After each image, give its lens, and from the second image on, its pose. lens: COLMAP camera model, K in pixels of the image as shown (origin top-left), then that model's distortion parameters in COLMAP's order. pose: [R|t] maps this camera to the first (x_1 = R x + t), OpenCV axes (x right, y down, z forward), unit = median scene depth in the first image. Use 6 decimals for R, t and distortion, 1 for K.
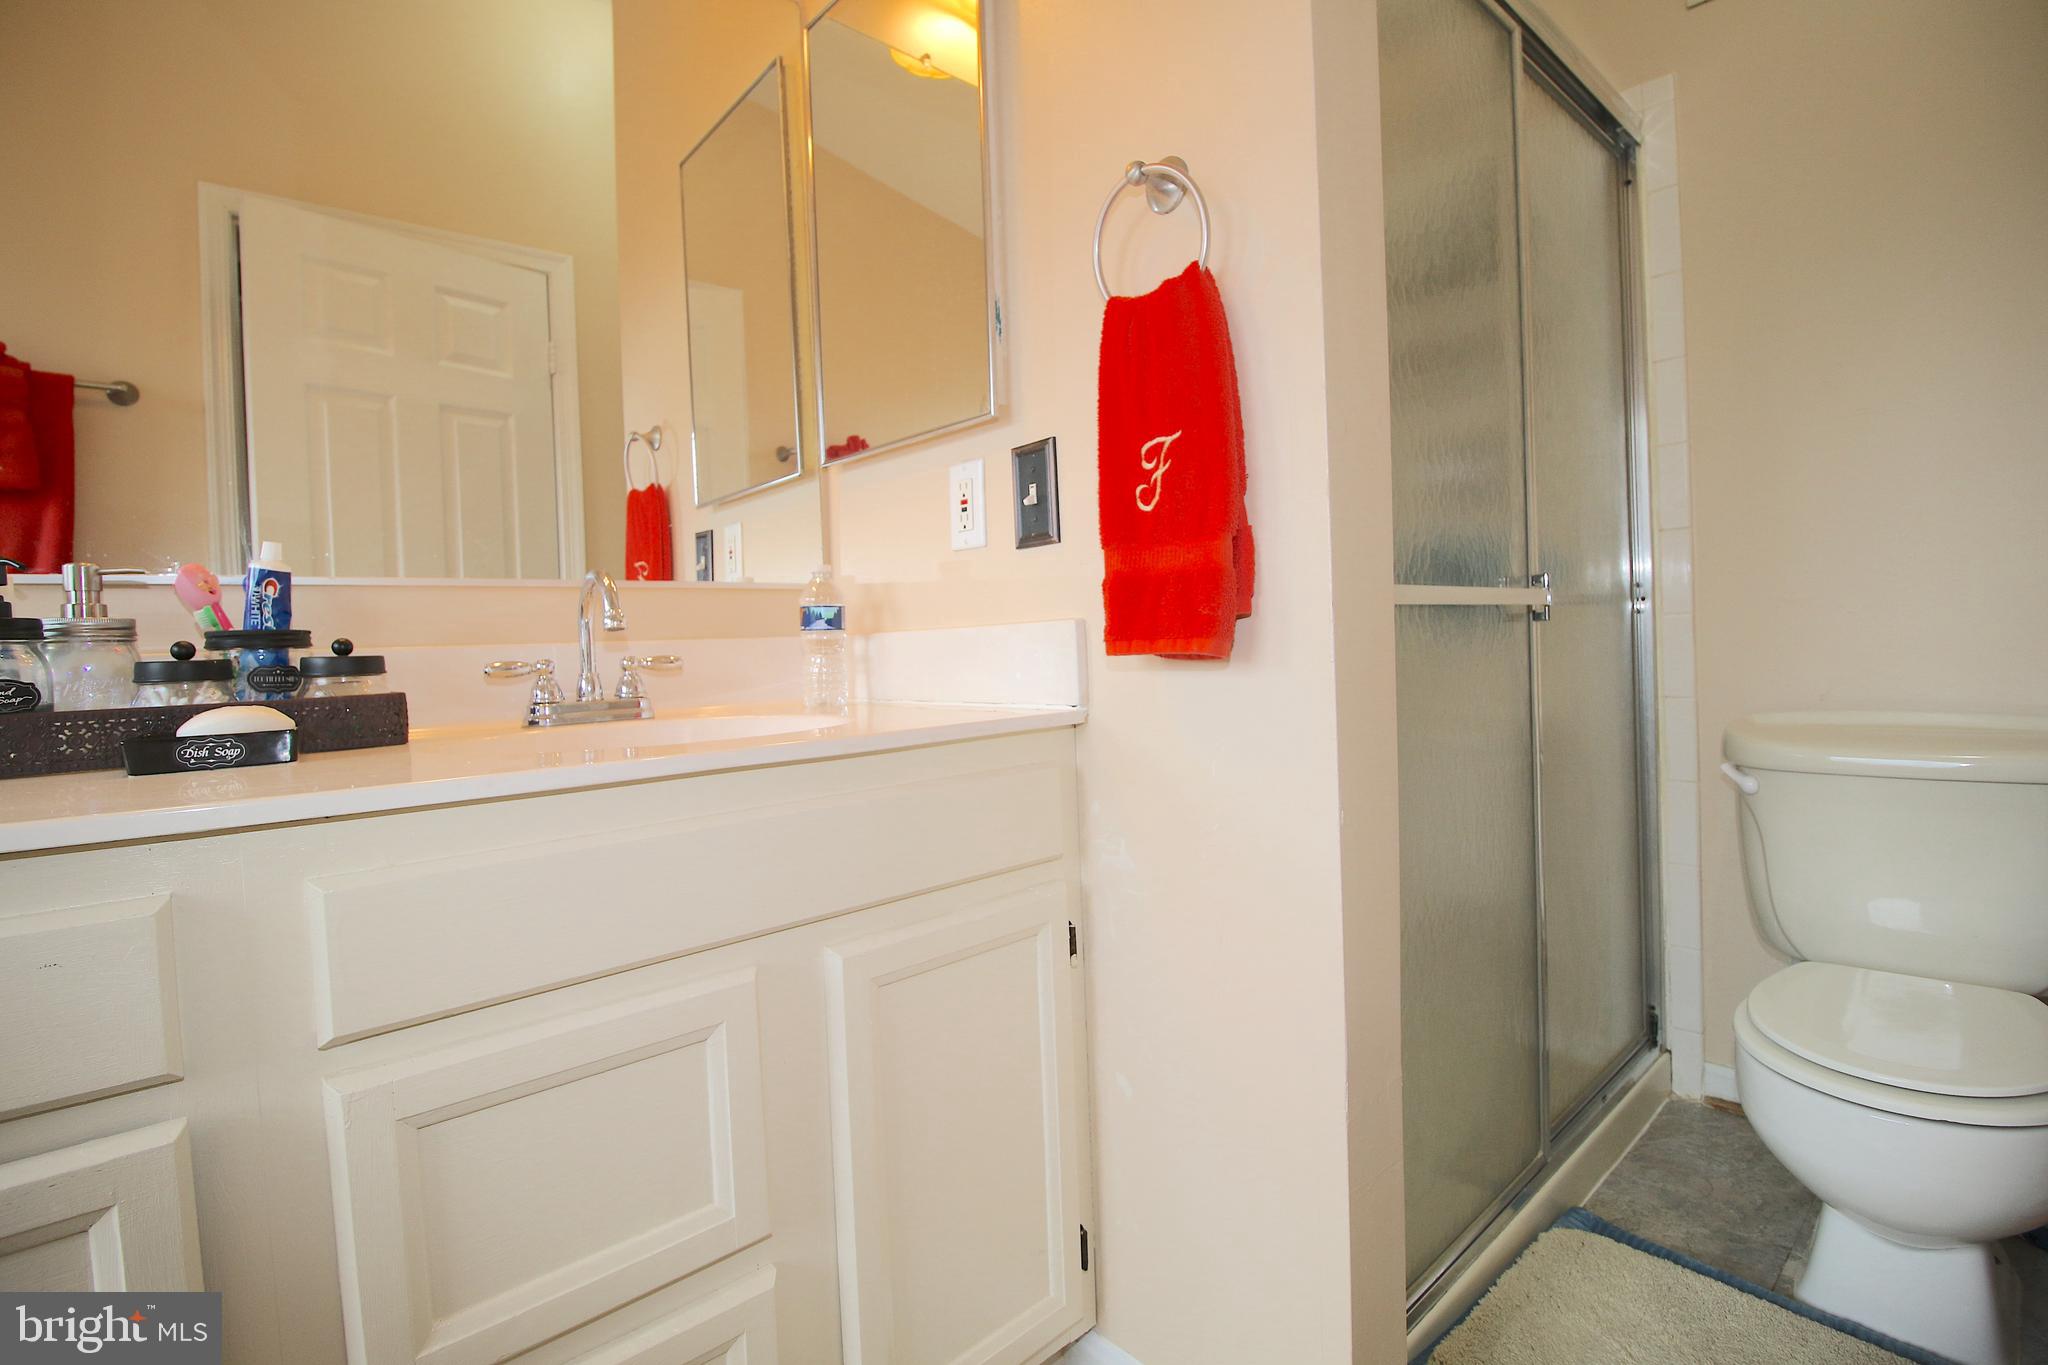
lens RADIAL K [[941.2, 0, 1027.5], [0, 941.2, 666.1], [0, 0, 1]] dist [0.000940, -0.014608]
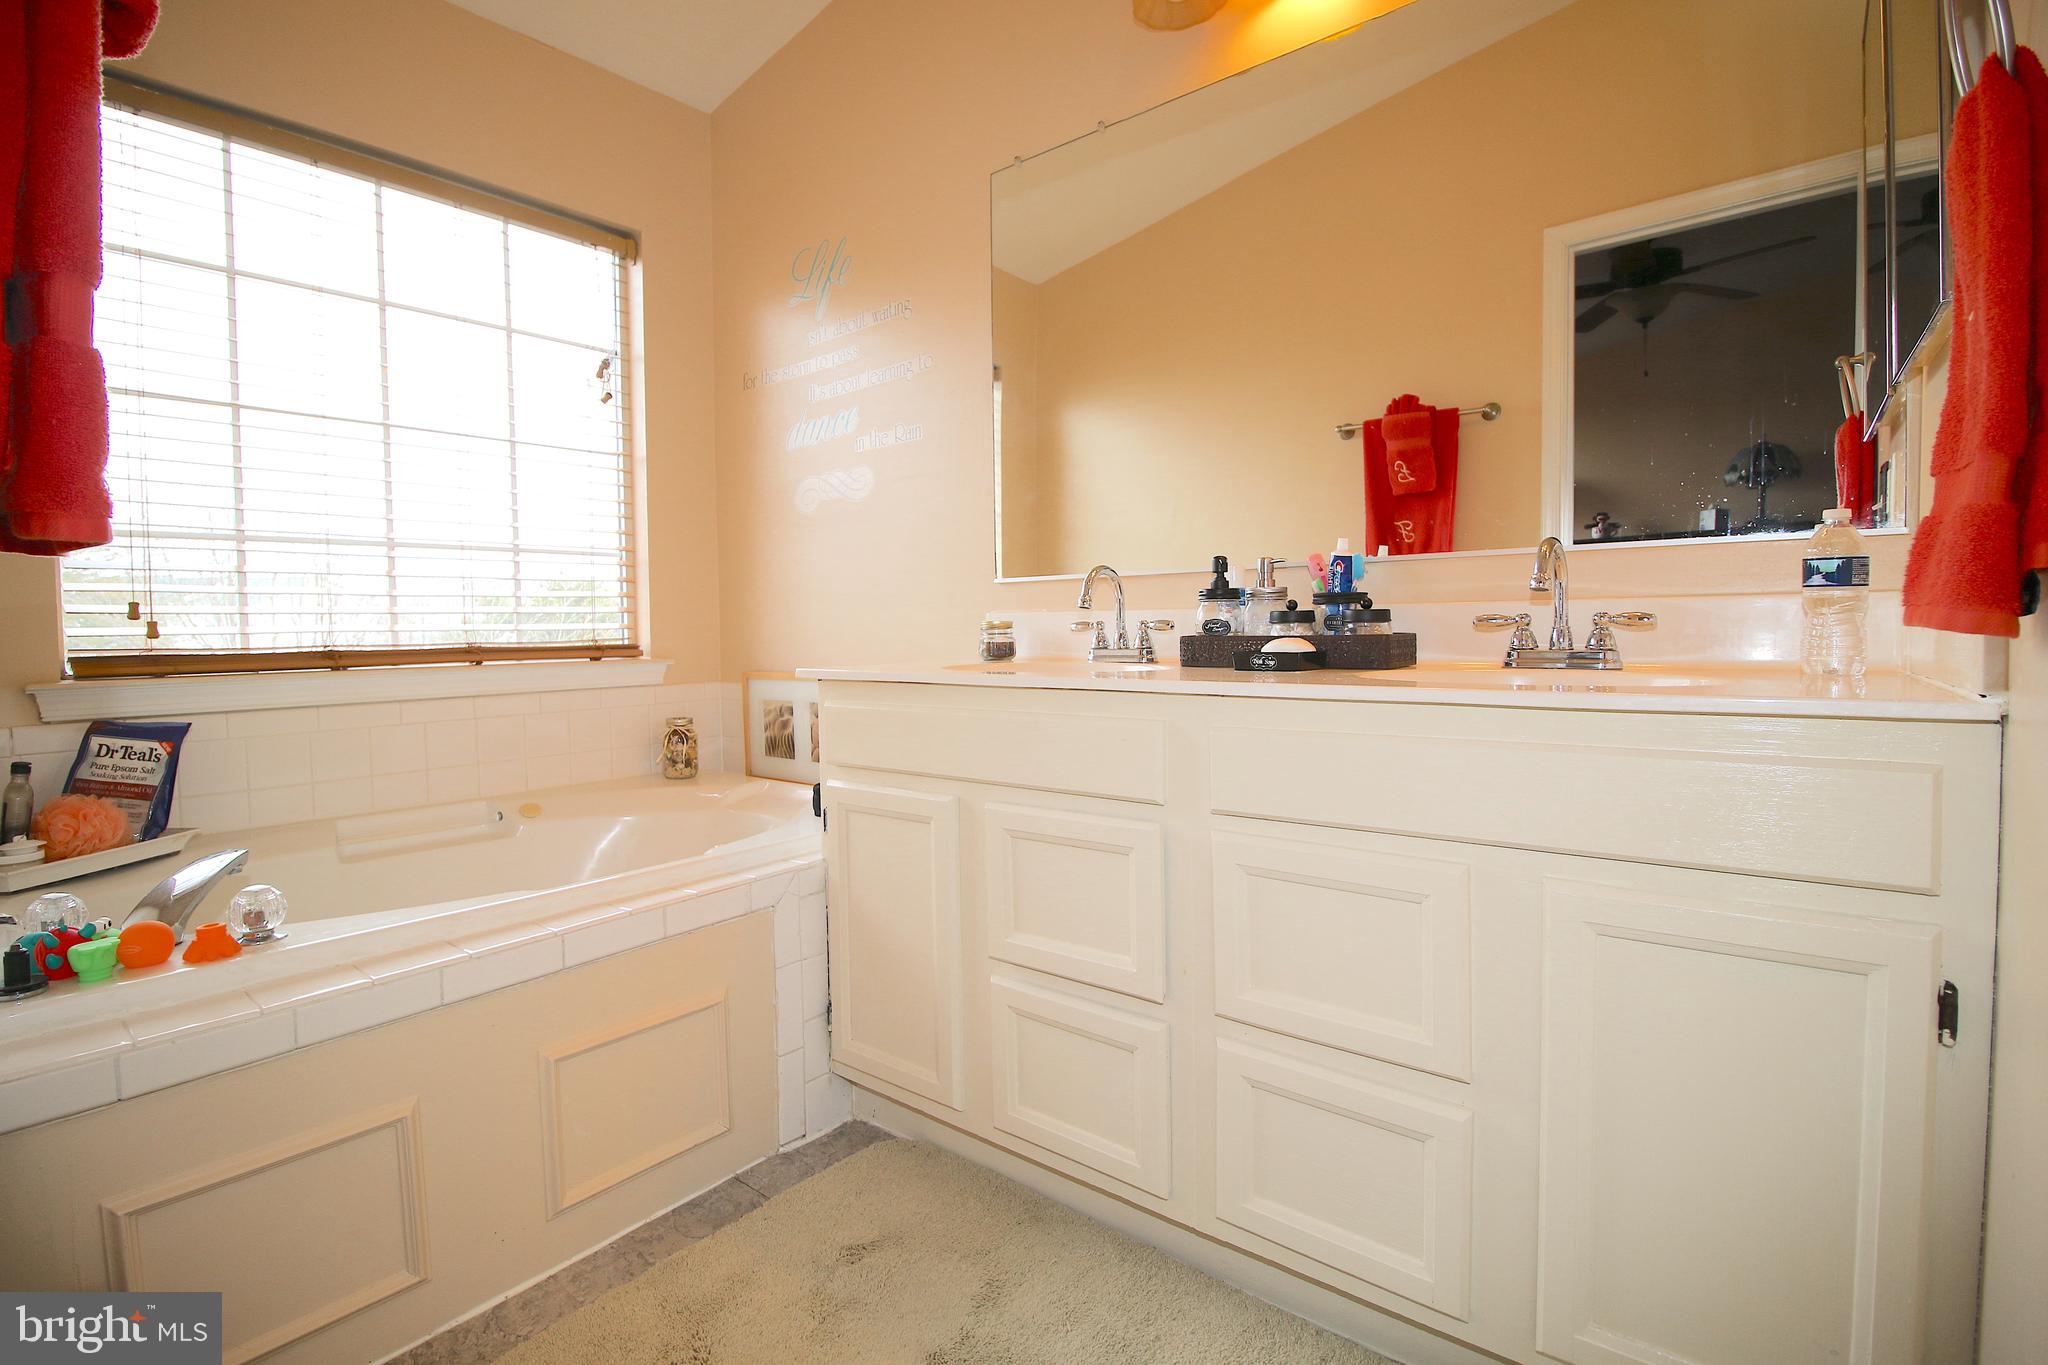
lens RADIAL K [[941.2, 0, 1027.5], [0, 941.2, 666.1], [0, 0, 1]] dist [0.000940, -0.014608]
pose [[0.184119, 0.074808, -0.980053, 0.584447], [-0.016627, 0.997194, 0.072993, -0.017831], [0.982763, 0.002856, 0.184846, 0.138611]]
